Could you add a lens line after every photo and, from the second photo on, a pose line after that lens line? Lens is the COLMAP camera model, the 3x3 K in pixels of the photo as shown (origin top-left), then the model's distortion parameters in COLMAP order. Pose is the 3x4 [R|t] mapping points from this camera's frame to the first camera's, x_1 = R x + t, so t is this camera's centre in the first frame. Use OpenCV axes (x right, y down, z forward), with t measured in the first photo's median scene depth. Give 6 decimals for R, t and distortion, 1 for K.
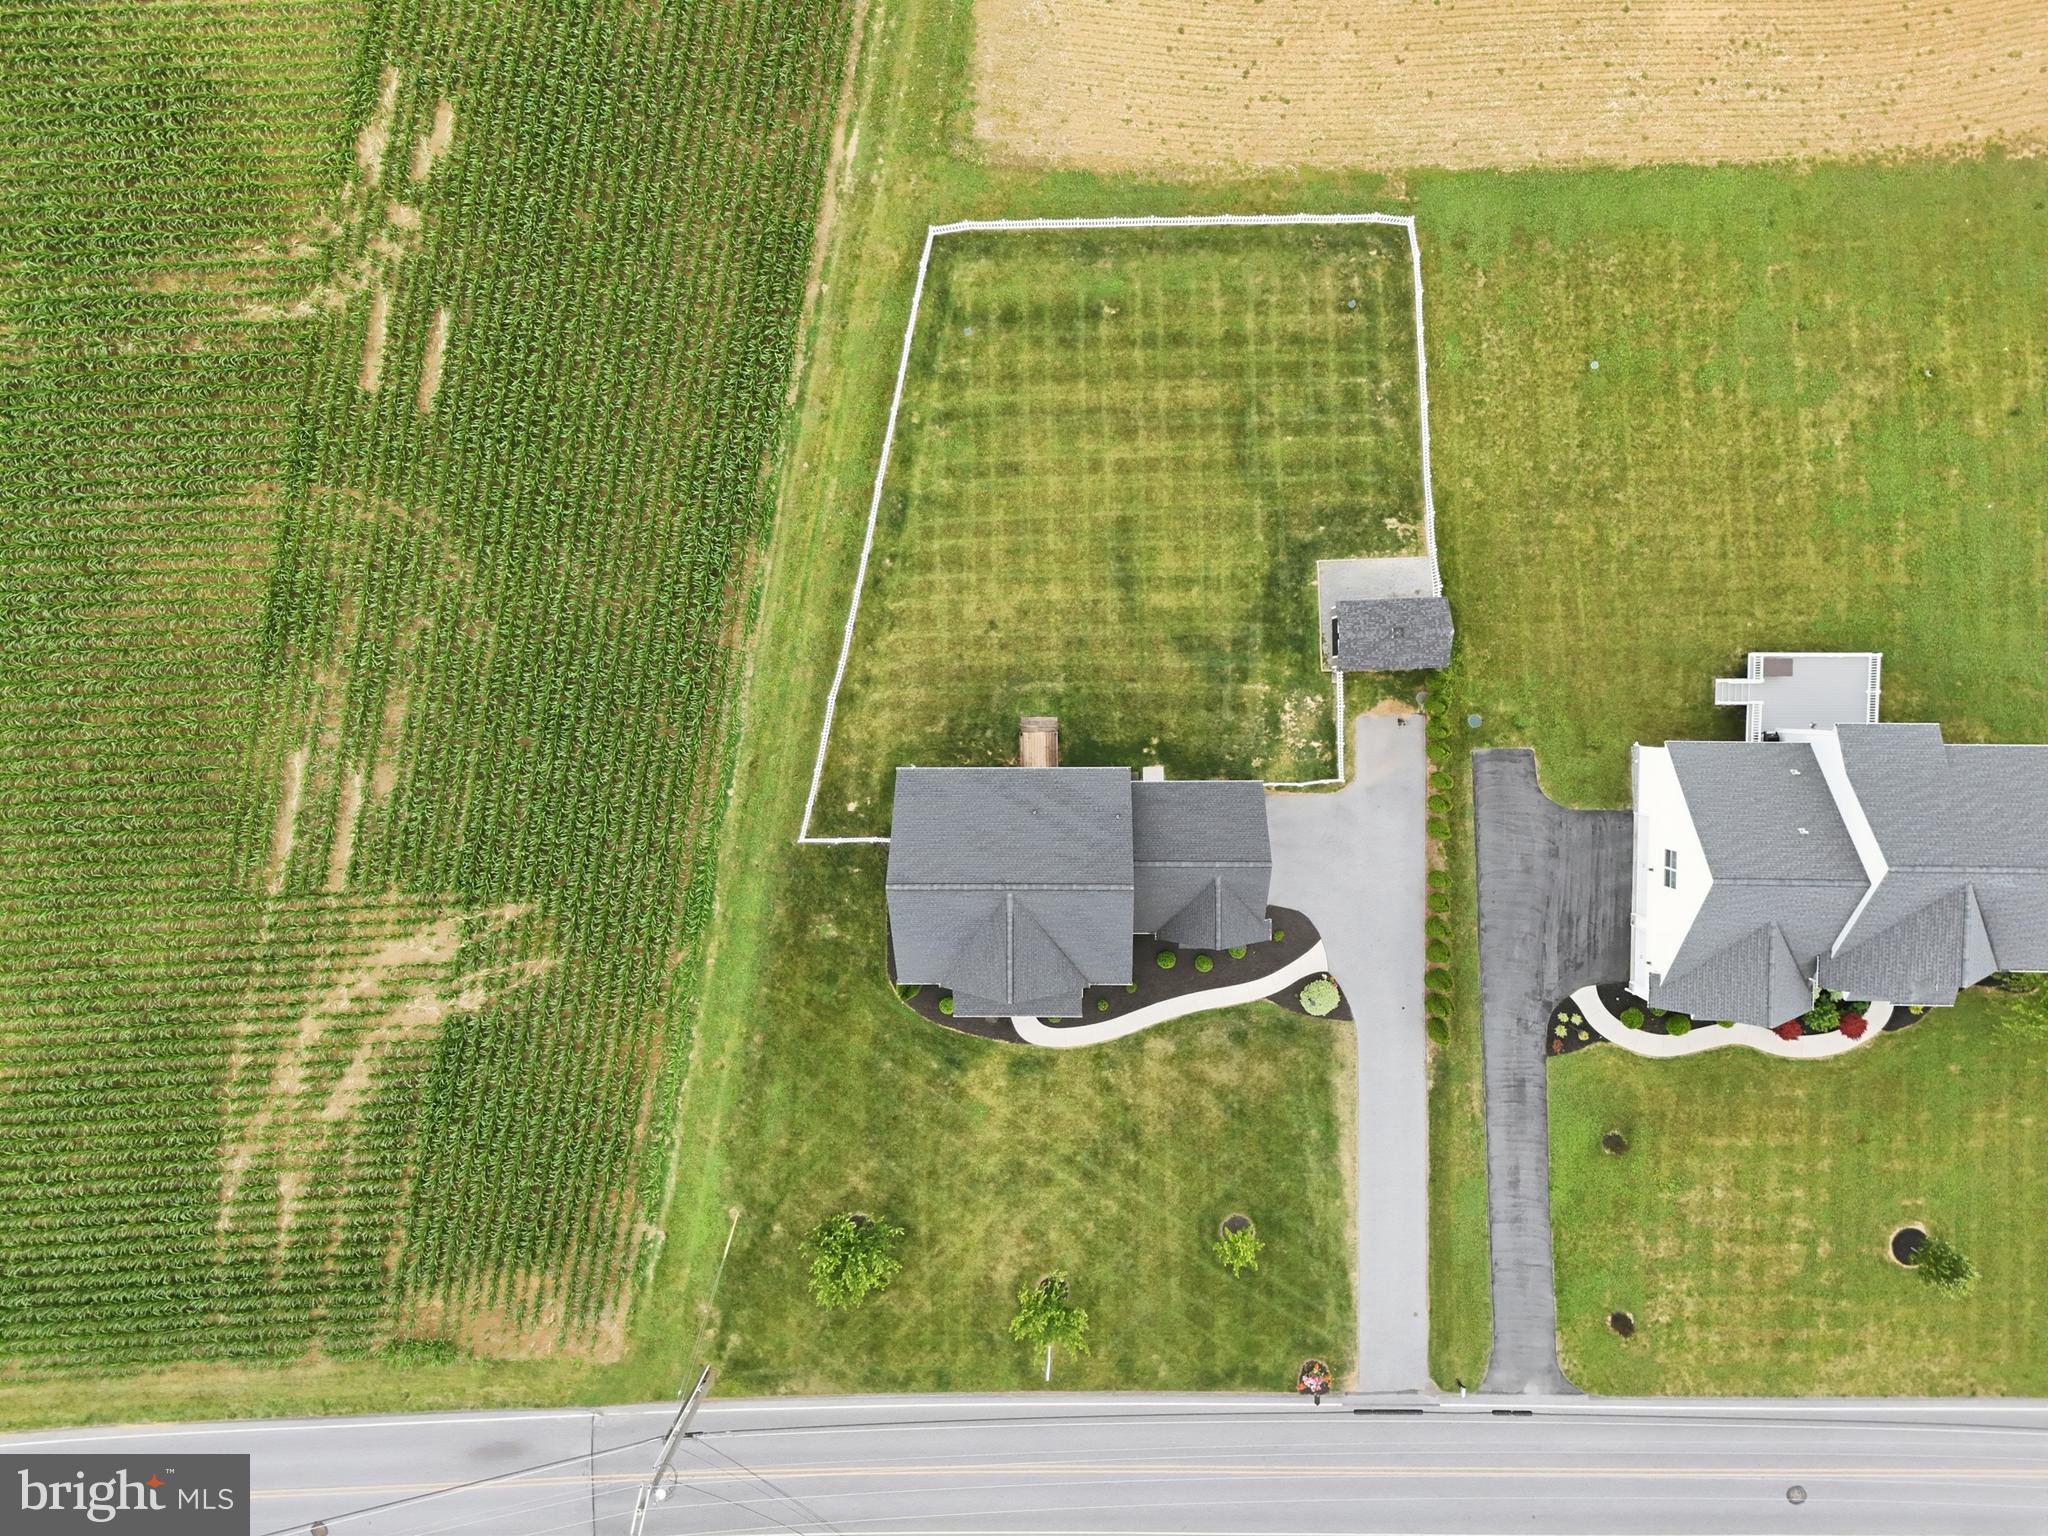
lens RADIAL K [[1510.8, 0, 1009.8], [0, 1510.8, 760.5], [0, 0, 1]] dist [0.092015, -0.110361]
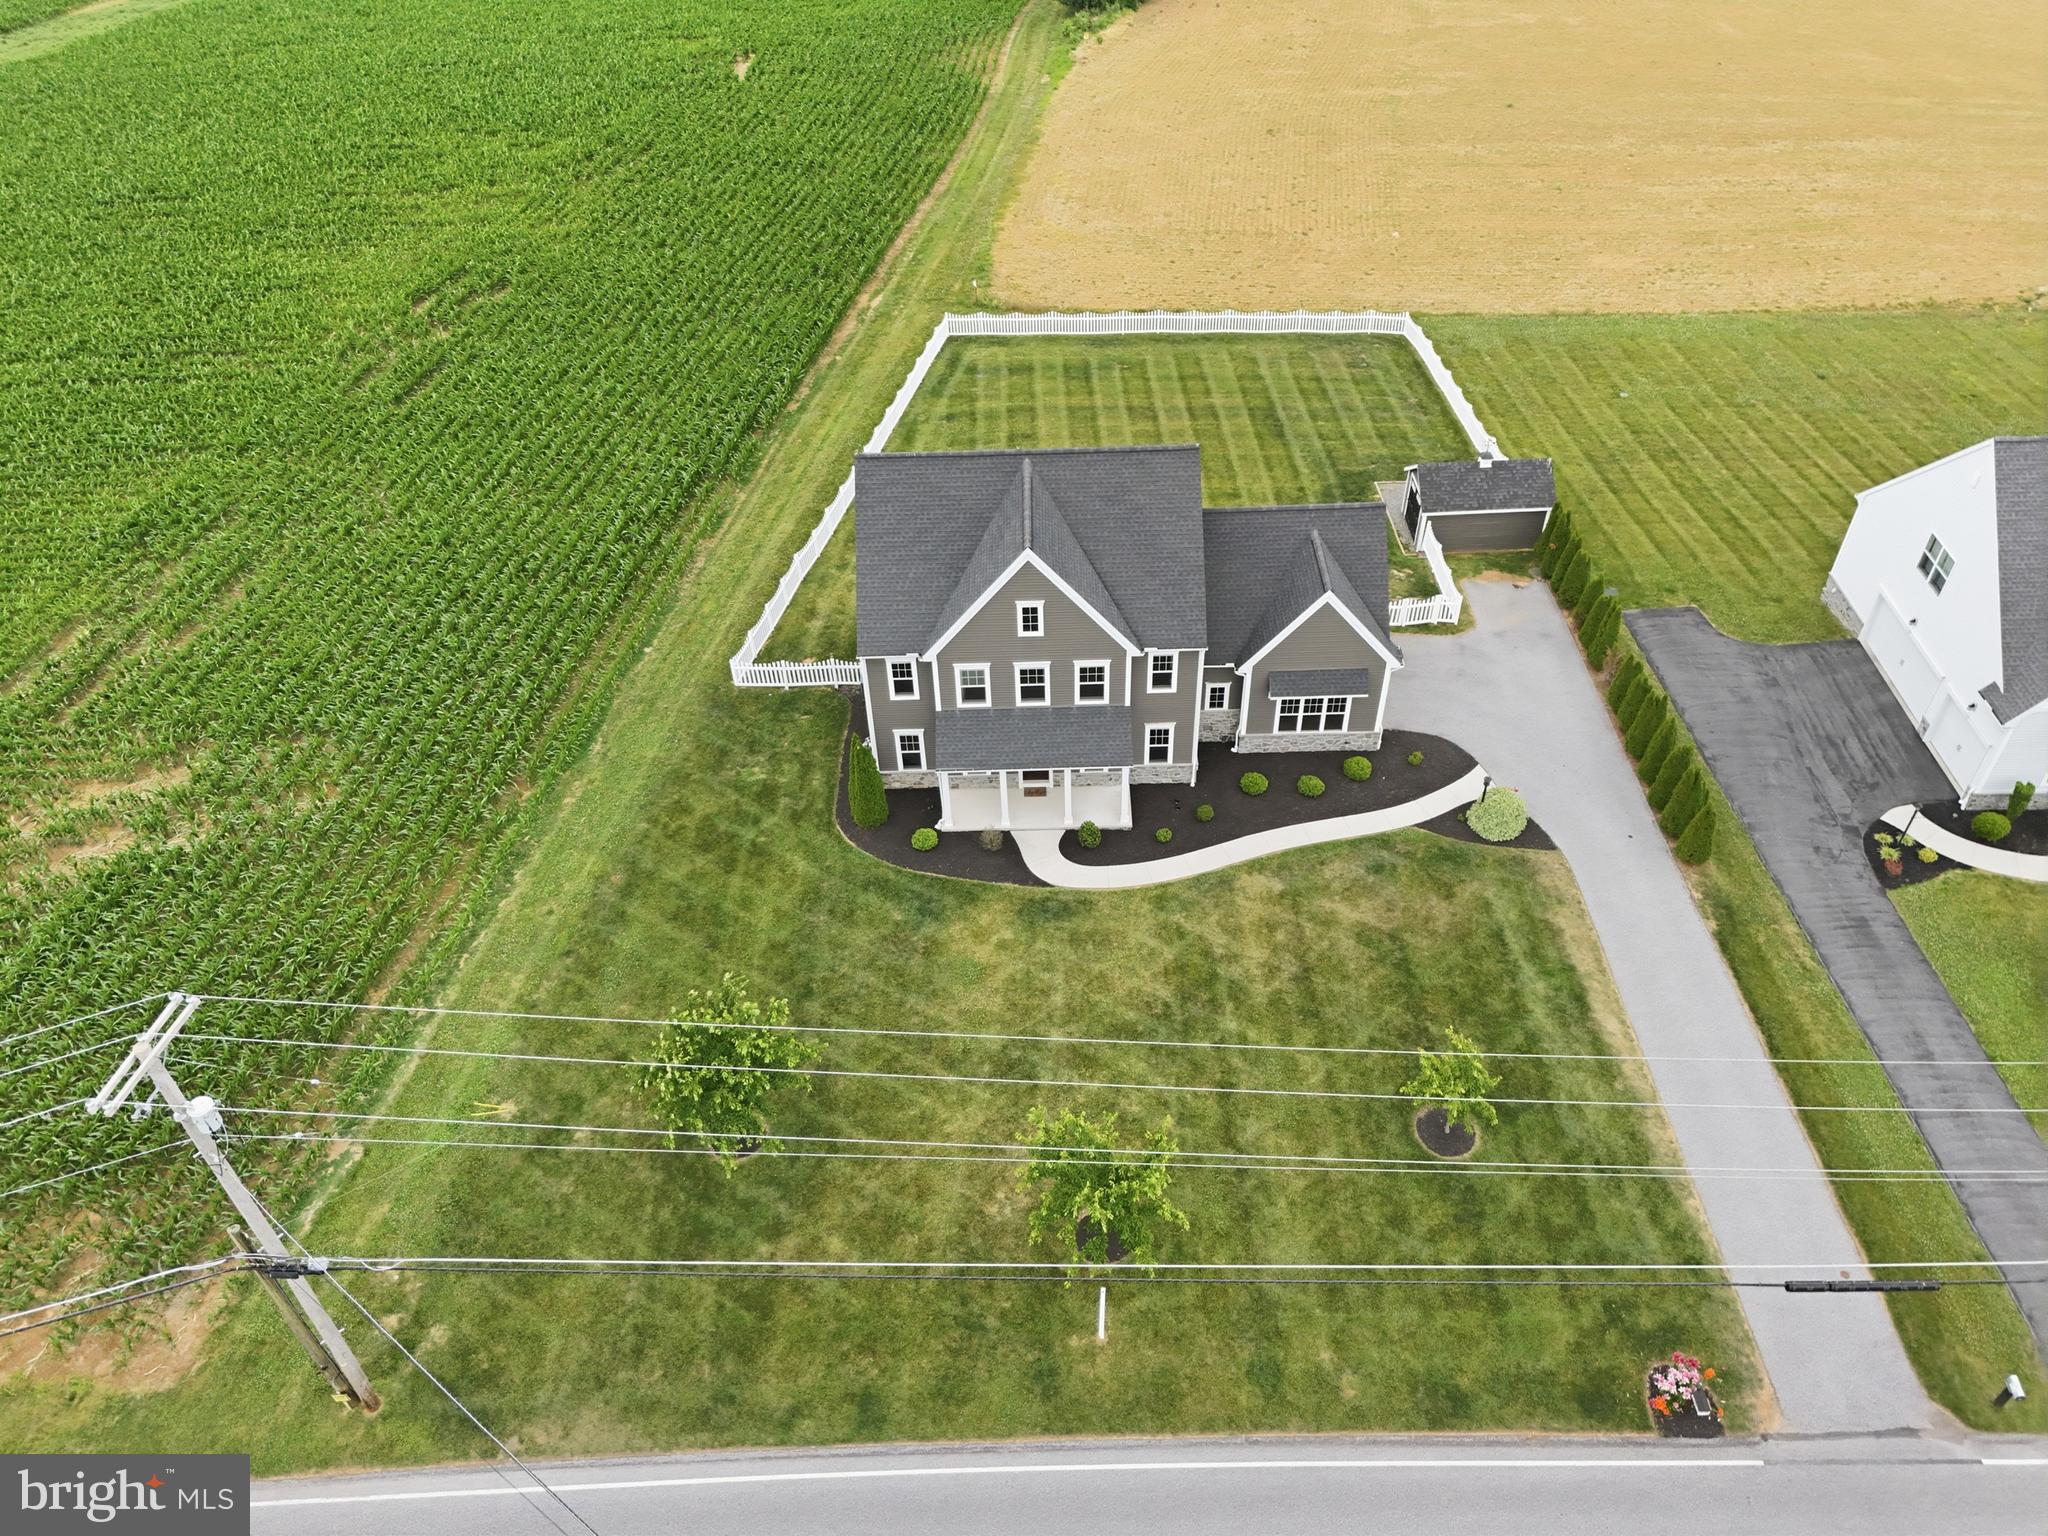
lens RADIAL K [[1488.6, 0, 1010.6], [0, 1488.6, 764.0], [0, 0, 1]] dist [0.080506, -0.069941]
pose [[0.999758, 0.020625, 0.007590, -0.009603], [-0.007565, 0.647224, -0.762262, 0.626127], [-0.020634, 0.762021, 0.647224, 0.562797]]
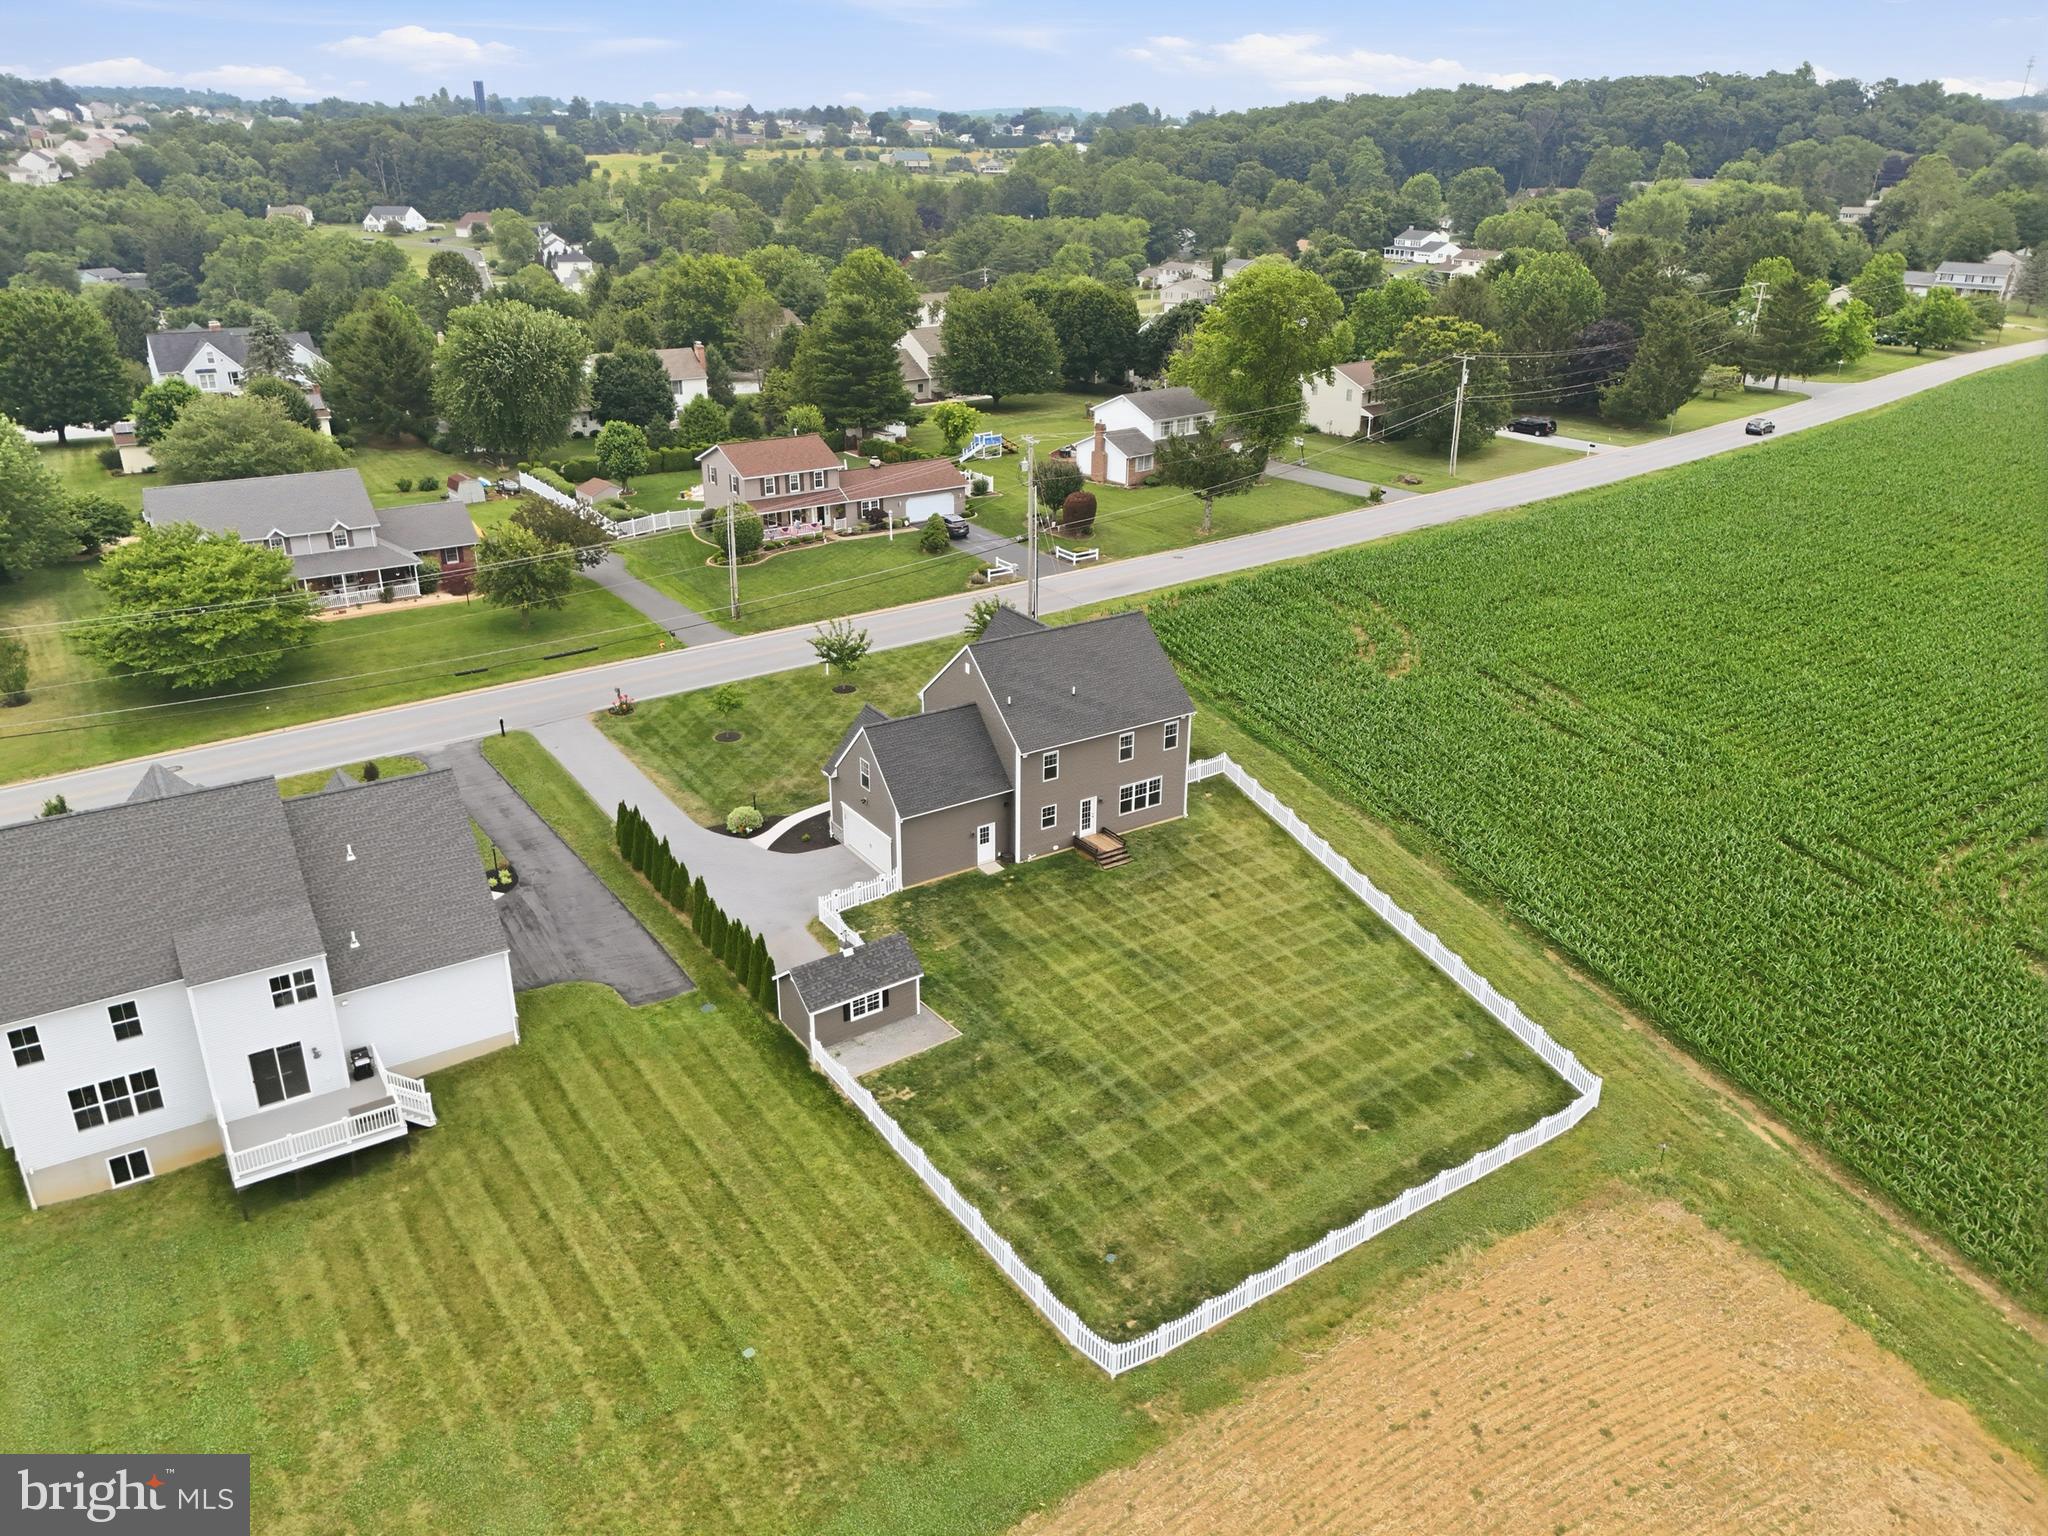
lens RADIAL K [[1510.8, 0, 1009.8], [0, 1510.8, 760.5], [0, 0, 1]] dist [0.092015, -0.110361]
pose [[-0.842251, 0.228673, -0.488182, 0.539757], [-0.538947, -0.377710, 0.752908, -0.698221], [-0.012221, 0.897242, 0.441370, 0.490364]]
